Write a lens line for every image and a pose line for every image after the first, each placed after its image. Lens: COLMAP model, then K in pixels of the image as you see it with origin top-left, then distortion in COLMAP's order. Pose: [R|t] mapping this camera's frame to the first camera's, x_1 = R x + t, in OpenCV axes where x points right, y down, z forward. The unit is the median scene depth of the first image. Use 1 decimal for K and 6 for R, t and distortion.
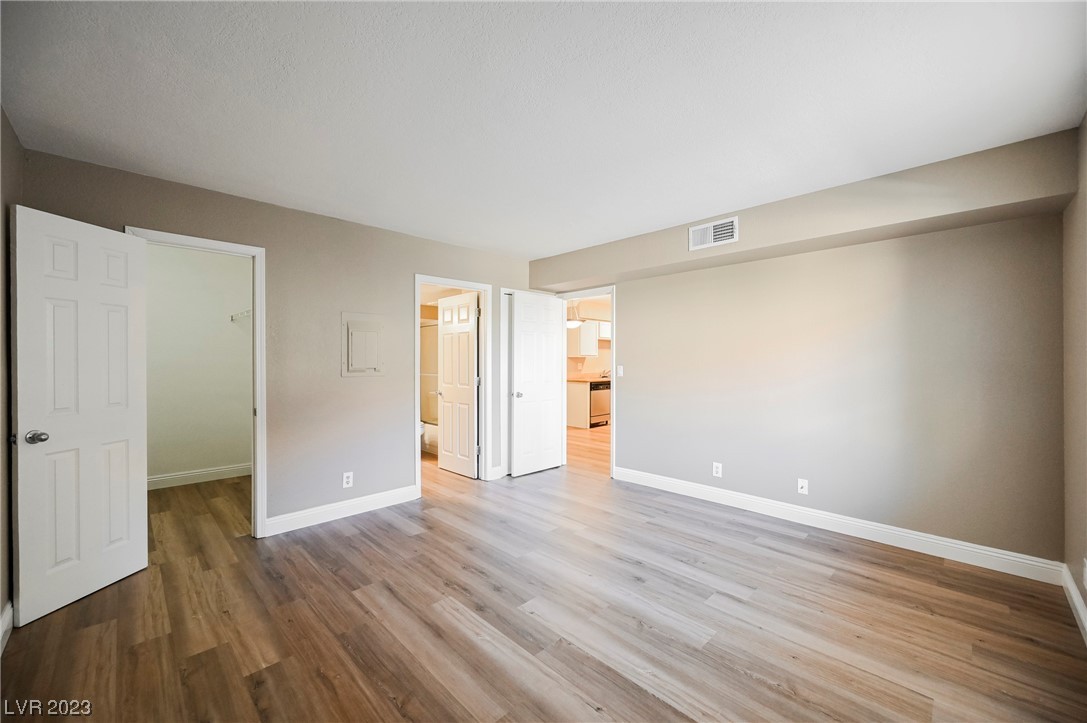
lens RADIAL K [[428.3, 0, 543.8], [0, 428.3, 355.2], [0, 0, 1]] dist [-0.002533, 0.000693]
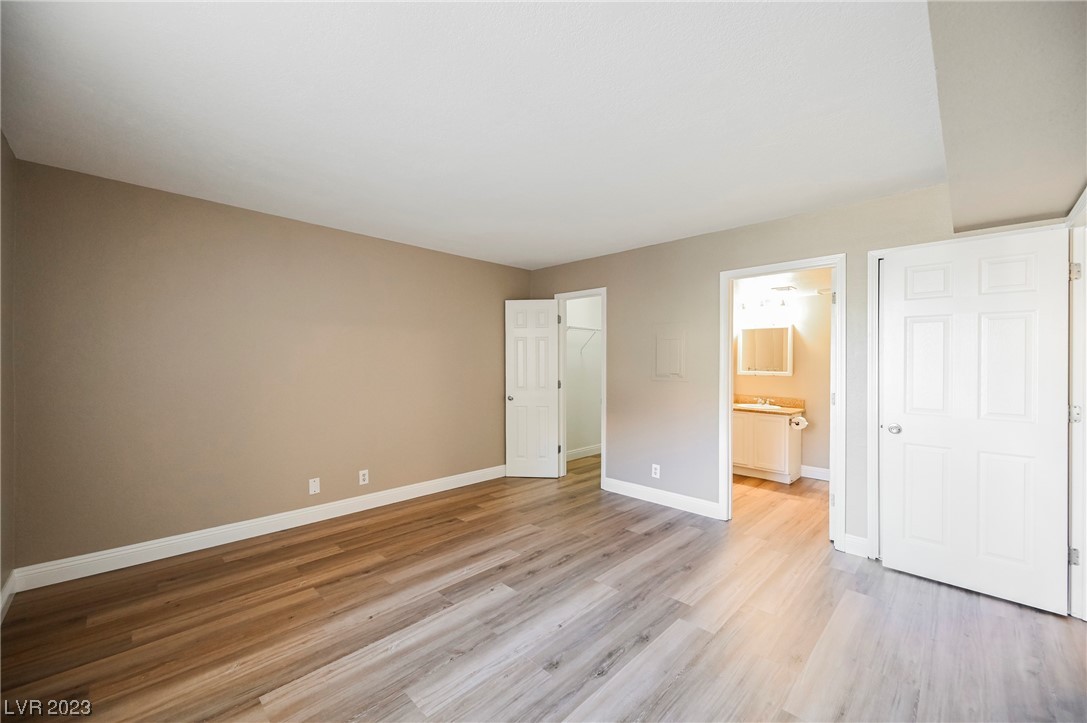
lens RADIAL K [[428.3, 0, 545.7], [0, 428.3, 366.7], [0, 0, 1]] dist [-0.002533, 0.000693]
pose [[0.006908, 0.010302, -0.999923, 1.005619], [0.006958, 0.999922, 0.010350, -0.003025], [0.999952, -0.007029, 0.006836, 1.033381]]
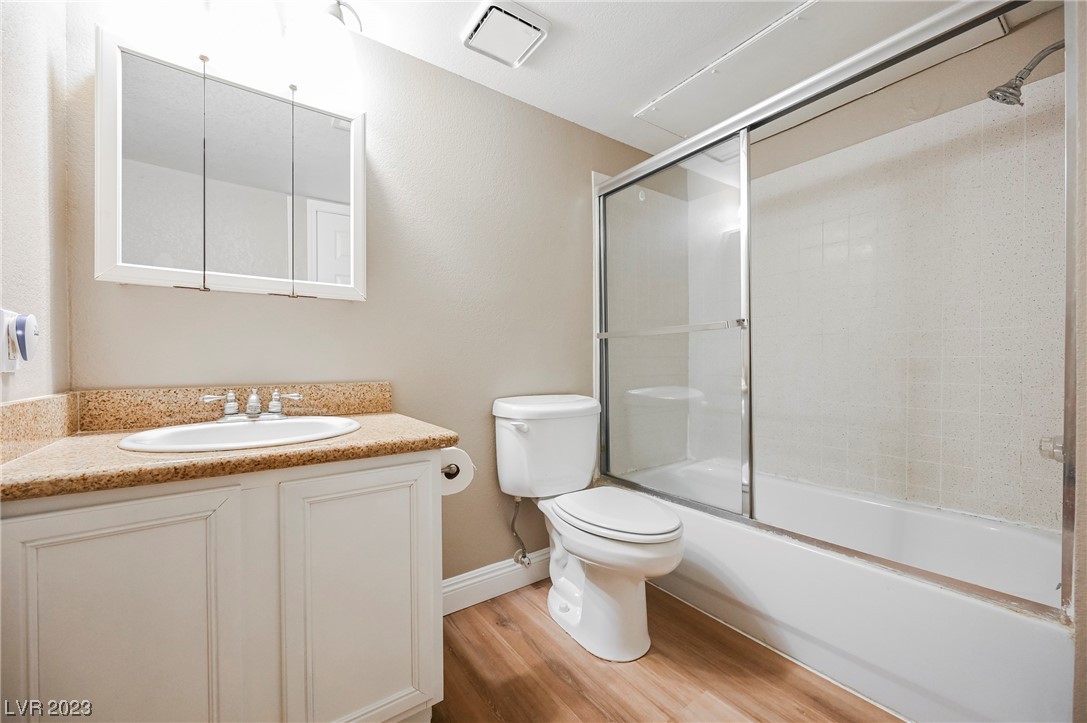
lens RADIAL K [[428.3, 0, 535.0], [0, 428.3, 360.2], [0, 0, 1]] dist [-0.002533, 0.000693]
pose [[0.981525, -0.010075, -0.191066, -0.747781], [0.012023, 0.999887, 0.009042, 0.152157], [0.190954, -0.011172, 0.981535, 1.729242]]
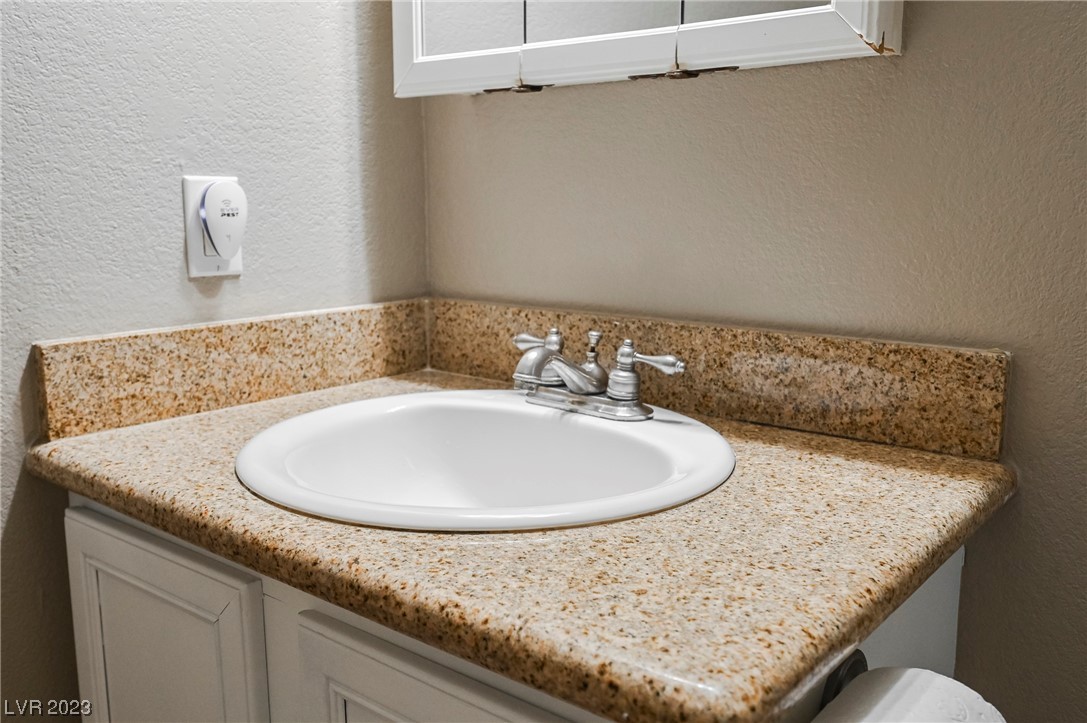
lens RADIAL K [[953.8, 0, 539.9], [0, 953.8, 364.9], [0, 0, 1]] dist [-0.008914, -0.004915]
pose [[0.093743, 0.168698, -0.981200, -0.729665], [0.016545, 0.985140, 0.170956, 0.125367], [0.995459, -0.032260, 0.089559, 2.093253]]
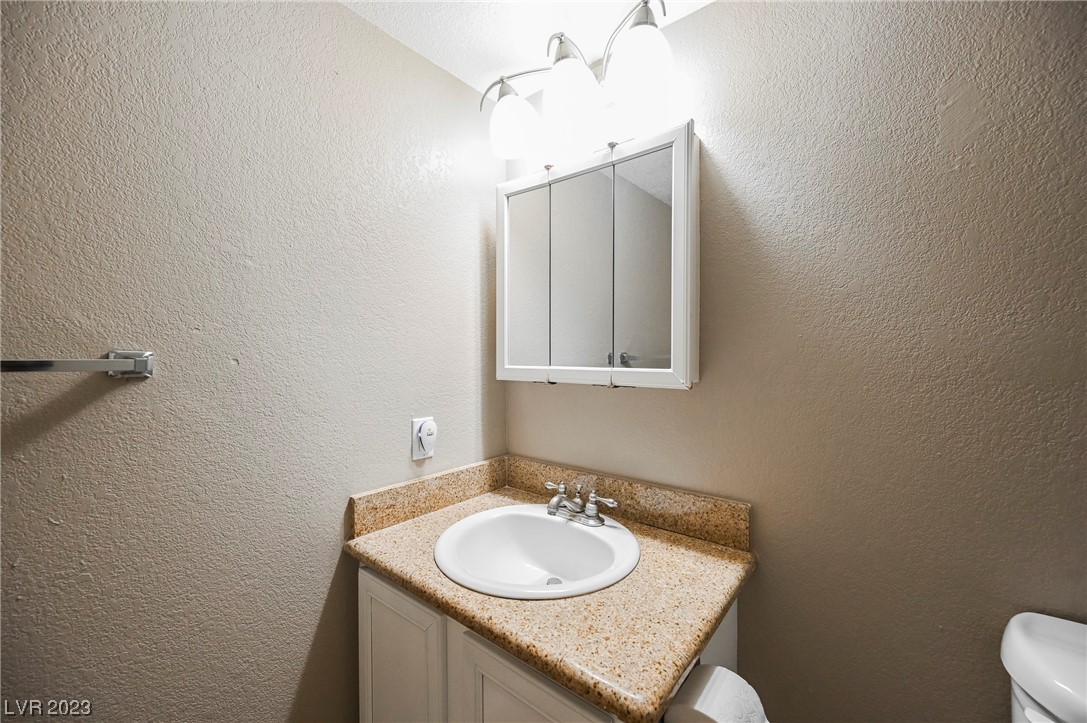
lens RADIAL K [[428.3, 0, 543.4], [0, 428.3, 362.3], [0, 0, 1]] dist [-0.002533, 0.000693]
pose [[0.095003, 0.009527, -0.995431, -0.688617], [0.017294, 0.999788, 0.011219, 0.041282], [0.995327, -0.018281, 0.094818, 2.074991]]
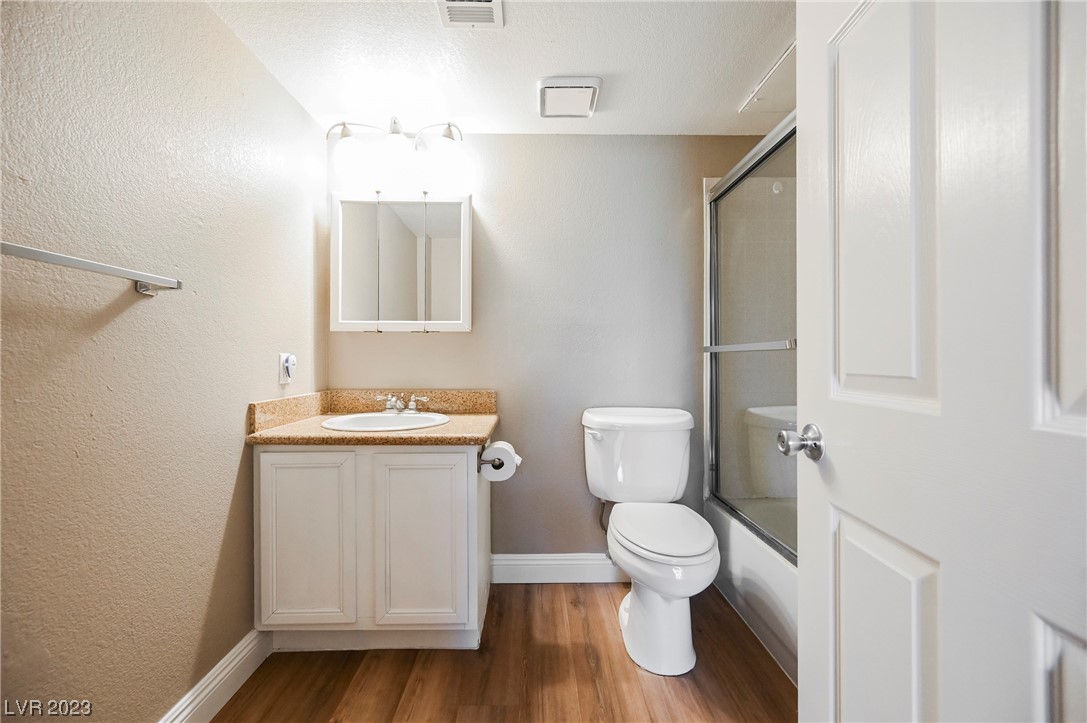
lens RADIAL K [[428.3, 0, 531.2], [0, 428.3, 355.7], [0, 0, 1]] dist [-0.002533, 0.000693]
pose [[0.699424, -0.008569, -0.714656, -0.437220], [0.014095, 0.999899, 0.001805, 0.119223], [0.714568, -0.011335, 0.699474, 1.777801]]
